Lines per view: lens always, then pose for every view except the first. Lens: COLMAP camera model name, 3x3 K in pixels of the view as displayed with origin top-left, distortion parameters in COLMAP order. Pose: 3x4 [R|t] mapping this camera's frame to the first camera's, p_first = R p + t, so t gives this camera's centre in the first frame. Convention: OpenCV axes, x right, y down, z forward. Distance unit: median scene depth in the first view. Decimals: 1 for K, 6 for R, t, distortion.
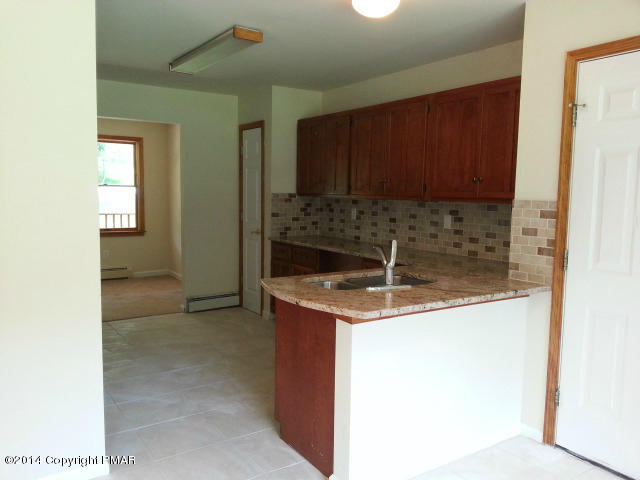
lens RADIAL K [[538.7, 0, 319.0], [0, 538.7, 230.3], [0, 0, 1]] dist [0.089674, -0.002861]
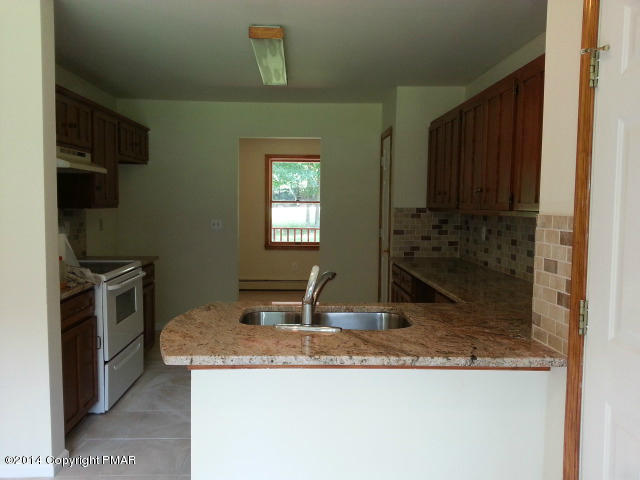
lens RADIAL K [[533.9, 0, 320.0], [0, 533.9, 240.0], [0, 0, 1]] dist [0.068690, -0.004677]
pose [[0.840901, 0.031786, -0.540255, 0.302090], [-0.039649, 0.999209, -0.002924, -0.008774], [0.539735, 0.023879, 0.841496, 0.207883]]
